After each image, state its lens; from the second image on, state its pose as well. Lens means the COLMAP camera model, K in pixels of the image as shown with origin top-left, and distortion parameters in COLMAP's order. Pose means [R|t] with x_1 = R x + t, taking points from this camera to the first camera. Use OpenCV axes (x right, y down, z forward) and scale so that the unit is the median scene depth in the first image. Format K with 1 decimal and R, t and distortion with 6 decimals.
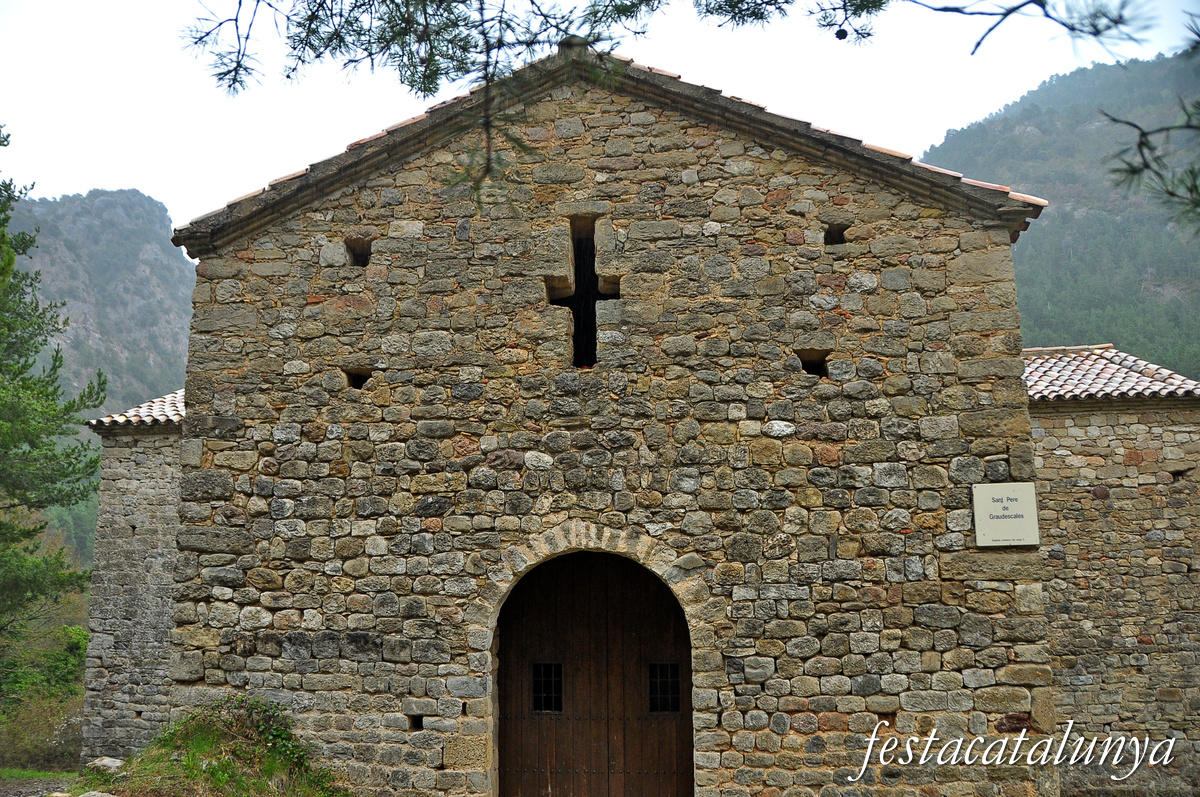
lens RADIAL K [[956.3, 0, 600.0], [0, 956.3, 398.5], [0, 0, 1]] dist [-0.165568, 0.090923]
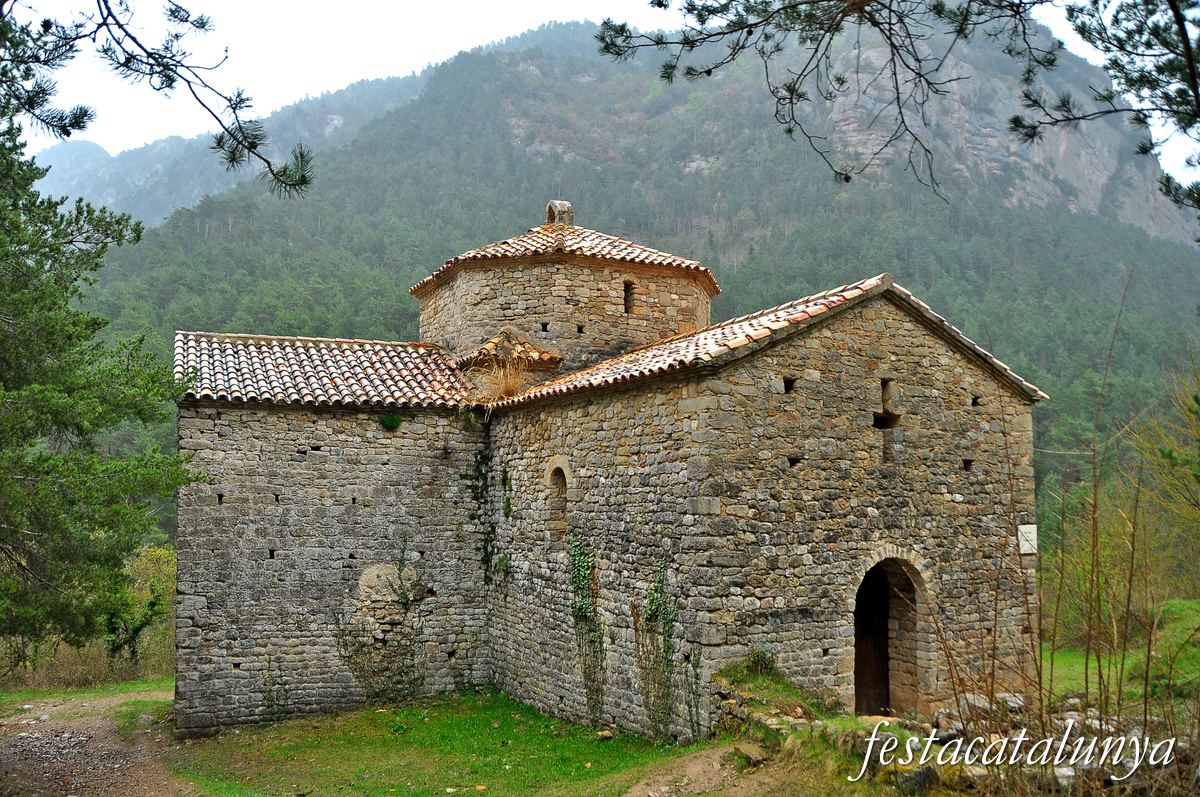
lens RADIAL K [[956.3, 0, 600.0], [0, 956.3, 398.5], [0, 0, 1]] dist [-0.165568, 0.090923]
pose [[0.836783, 0.068423, 0.543243, -1.550882], [-0.128994, 0.988870, 0.074145, -0.228464], [-0.532123, -0.132118, 0.836295, -0.258628]]
